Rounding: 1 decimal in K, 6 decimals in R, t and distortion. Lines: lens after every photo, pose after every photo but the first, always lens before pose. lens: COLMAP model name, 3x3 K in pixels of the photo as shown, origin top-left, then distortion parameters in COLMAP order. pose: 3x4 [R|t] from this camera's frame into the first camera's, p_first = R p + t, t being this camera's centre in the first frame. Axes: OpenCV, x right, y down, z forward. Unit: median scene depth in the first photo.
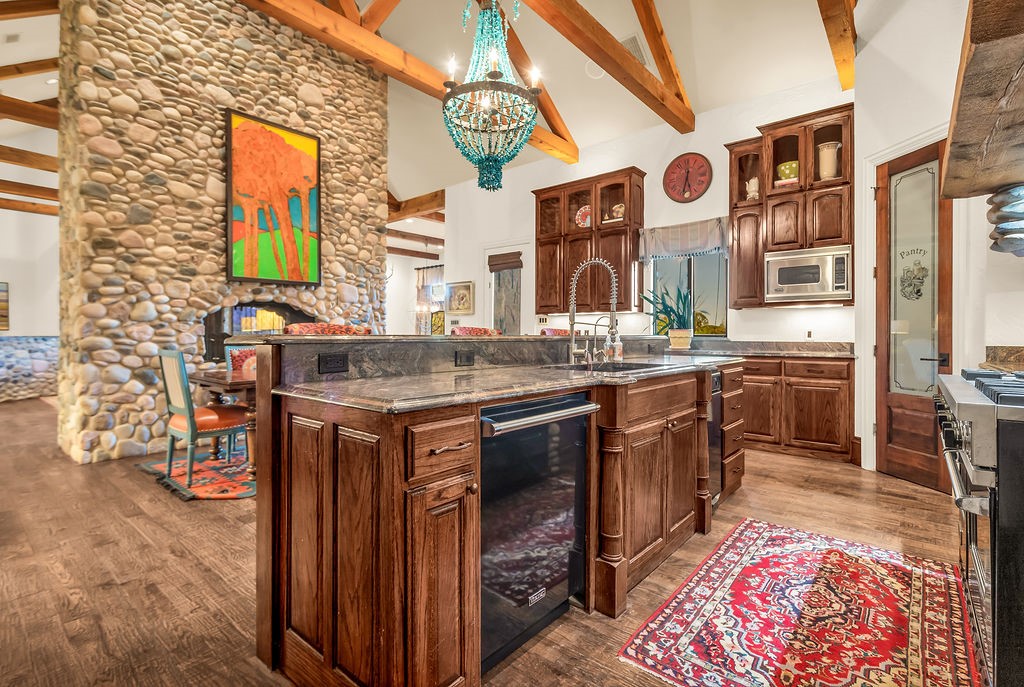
lens RADIAL K [[484.2, 0, 505.8], [0, 484.2, 336.2], [0, 0, 1]] dist [0.002096, -0.000200]
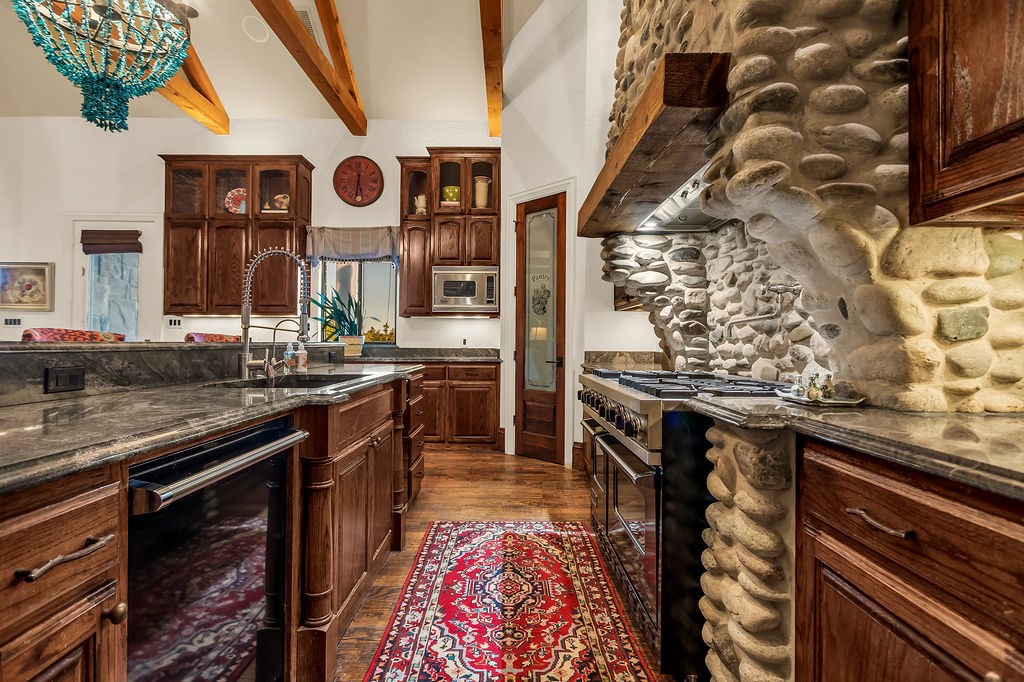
lens RADIAL K [[479.1, 0, 512.0], [0, 479.1, 341.0], [0, 0, 1]] dist [-0.000365, 0.000207]
pose [[0.757604, 0.005205, 0.652694, -0.026546], [-0.002770, 0.999985, -0.004759, -0.000880], [-0.652709, 0.001798, 0.757607, 0.085627]]
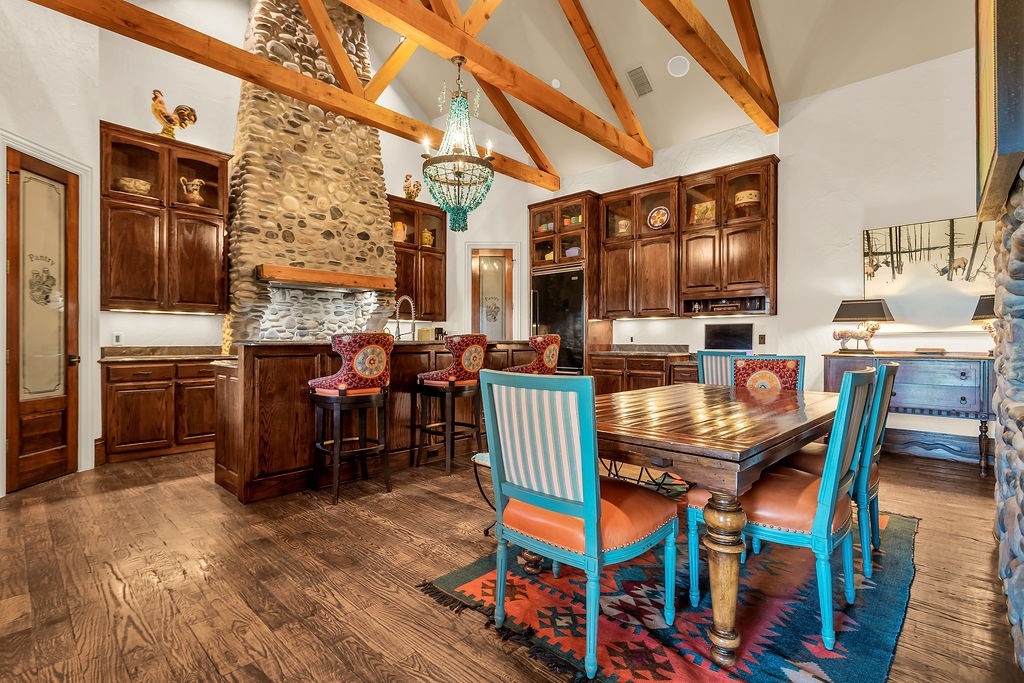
lens RADIAL K [[478.6, 0, 509.5], [0, 478.6, 339.2], [0, 0, 1]] dist [-0.000519, -0.000460]
pose [[-0.998634, -0.002782, 0.052186, -0.171342], [-0.002700, 0.999995, 0.001640, -0.005815], [-0.052190, 0.001497, -0.998636, 1.663766]]
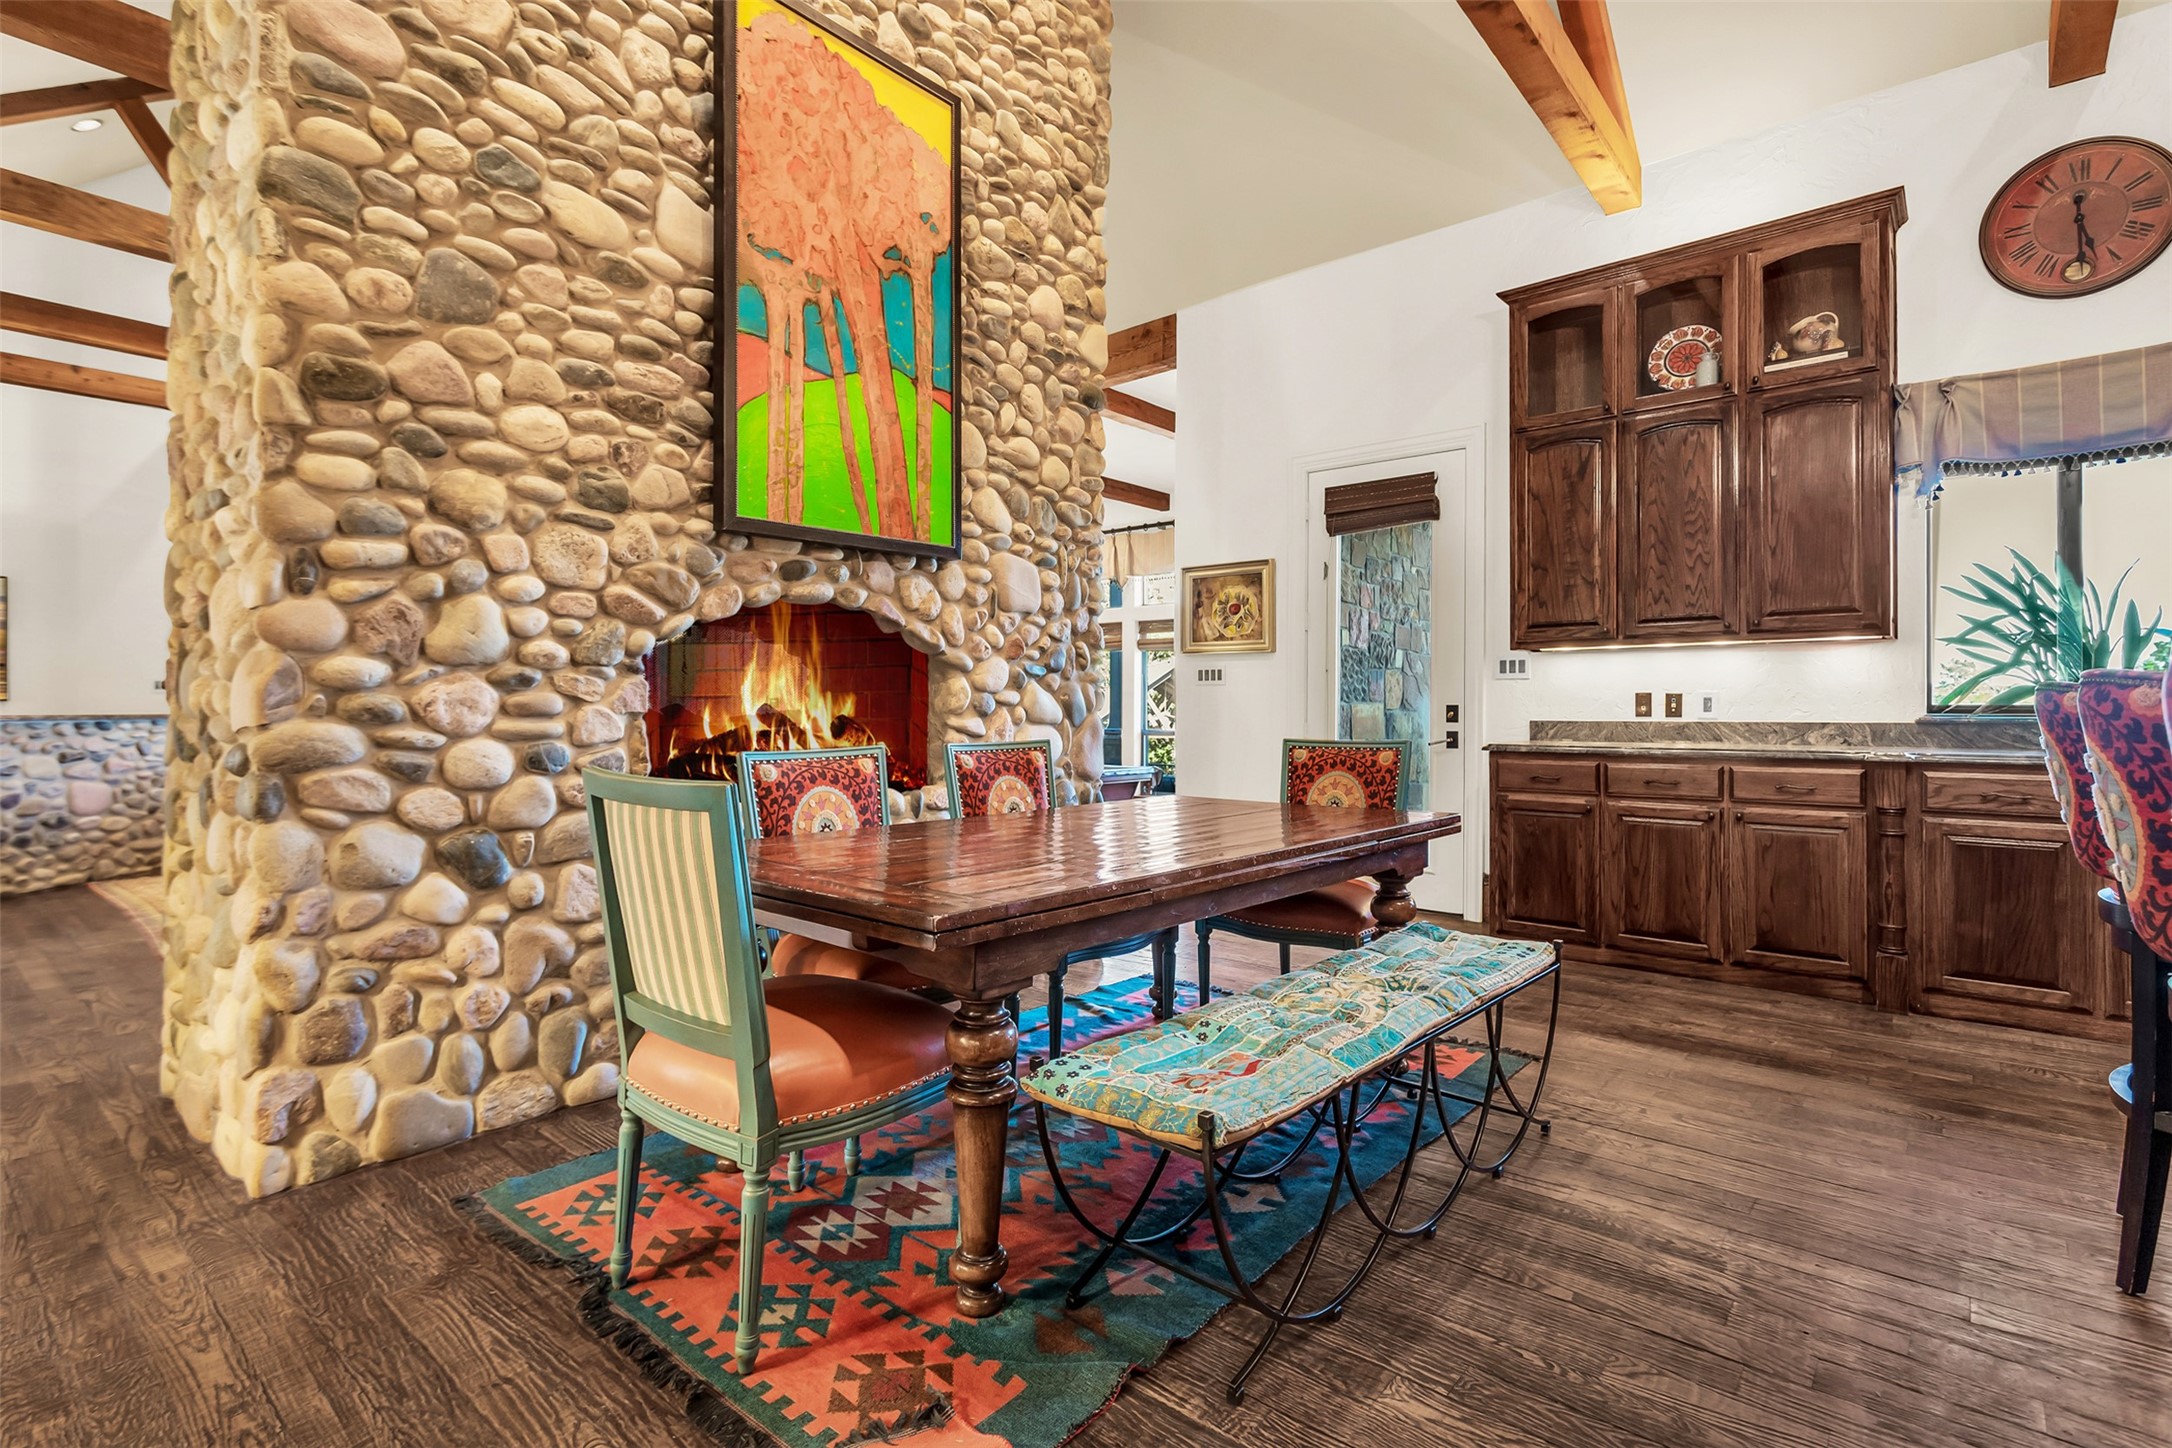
lens RADIAL K [[1039.1, 0, 1052.2], [0, 1039.1, 697.4], [0, 0, 1]] dist [0.002751, 0.000691]
pose [[0.999896, -0.003833, -0.013878, -0.407108], [0.003646, 0.999903, -0.013479, -0.002497], [0.013928, 0.013427, 0.999813, 0.407230]]
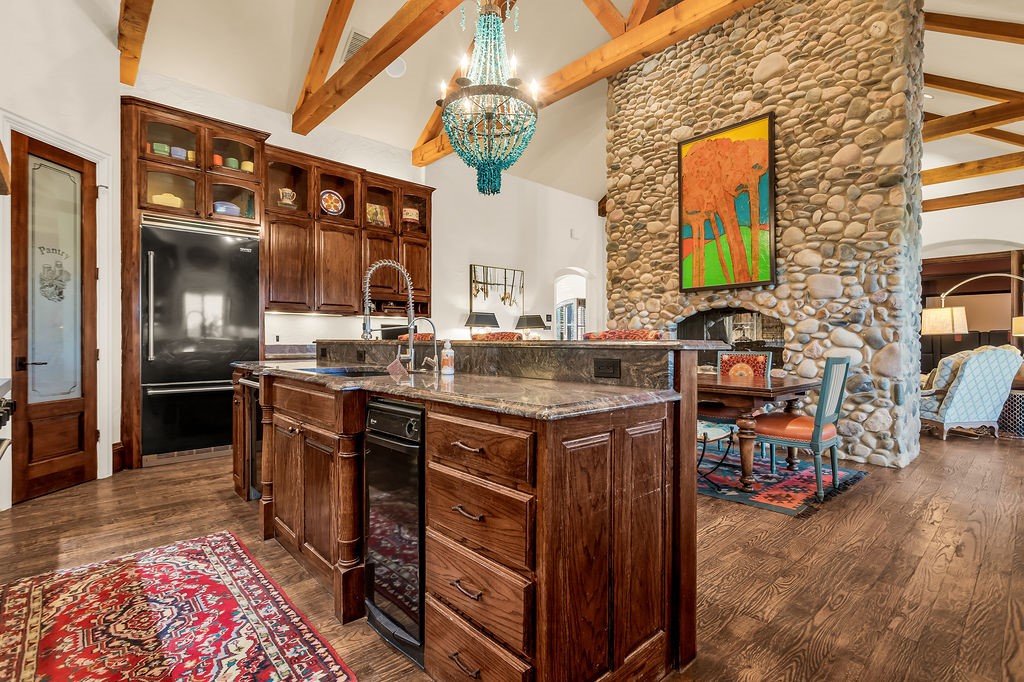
lens RADIAL K [[480.3, 0, 511.2], [0, 480.3, 343.9], [0, 0, 1]] dist [0.000379, -0.000341]
pose [[-0.125541, 0.006338, -0.992068, 0.680715], [-0.004573, 0.999965, 0.006967, -0.001426], [0.992078, 0.005412, -0.125508, 0.843189]]
